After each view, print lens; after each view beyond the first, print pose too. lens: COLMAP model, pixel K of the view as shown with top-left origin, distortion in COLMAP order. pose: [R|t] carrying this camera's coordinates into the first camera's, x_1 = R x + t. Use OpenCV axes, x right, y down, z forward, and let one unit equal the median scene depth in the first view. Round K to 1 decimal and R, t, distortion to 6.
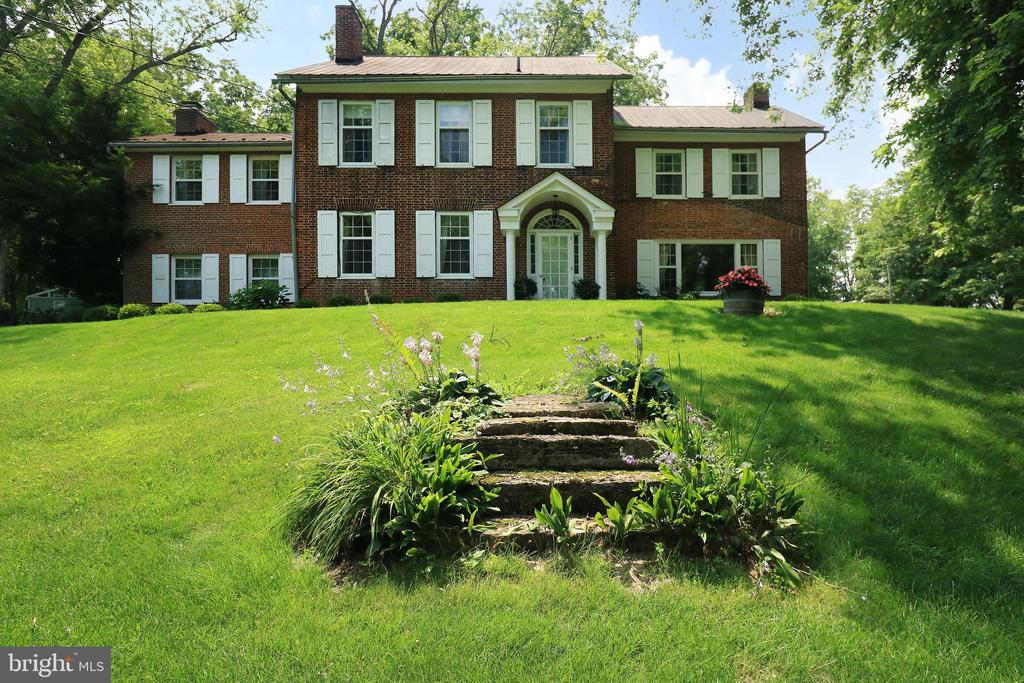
lens RADIAL K [[590.6, 0, 508.3], [0, 590.6, 334.6], [0, 0, 1]] dist [-0.004538, -0.000277]
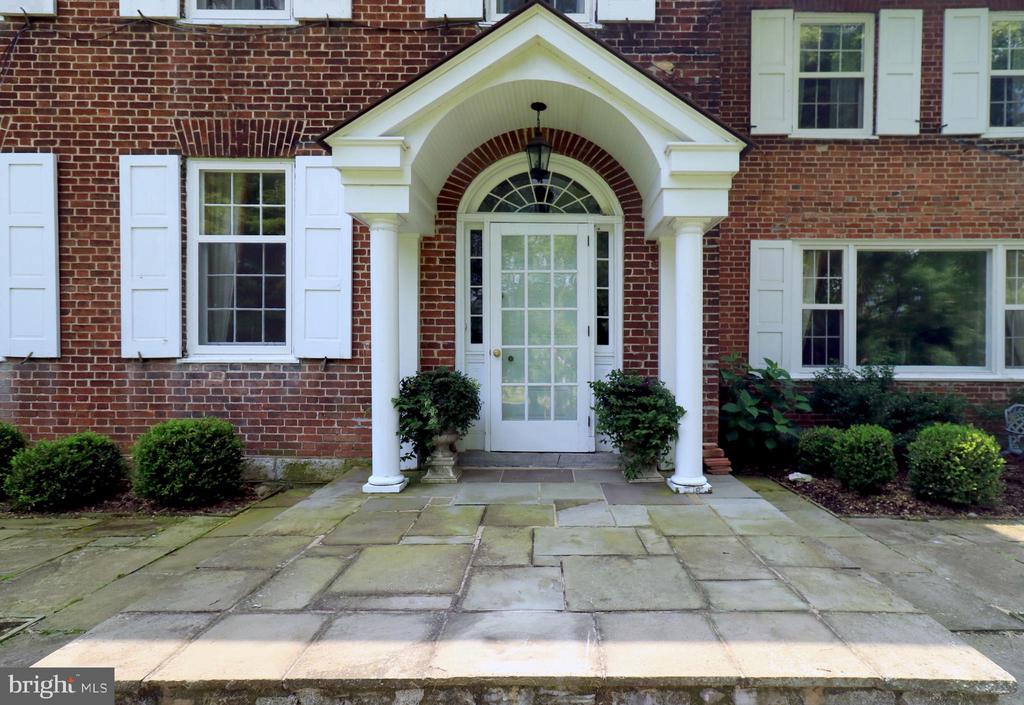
lens RADIAL K [[648.2, 0, 516.3], [0, 648.2, 355.4], [0, 0, 1]] dist [0.024899, -0.000111]
pose [[0.999978, 0.004702, -0.004679, 0.066977], [-0.004515, 0.999228, 0.039030, -0.111513], [0.004859, -0.039008, 0.999227, 0.622840]]
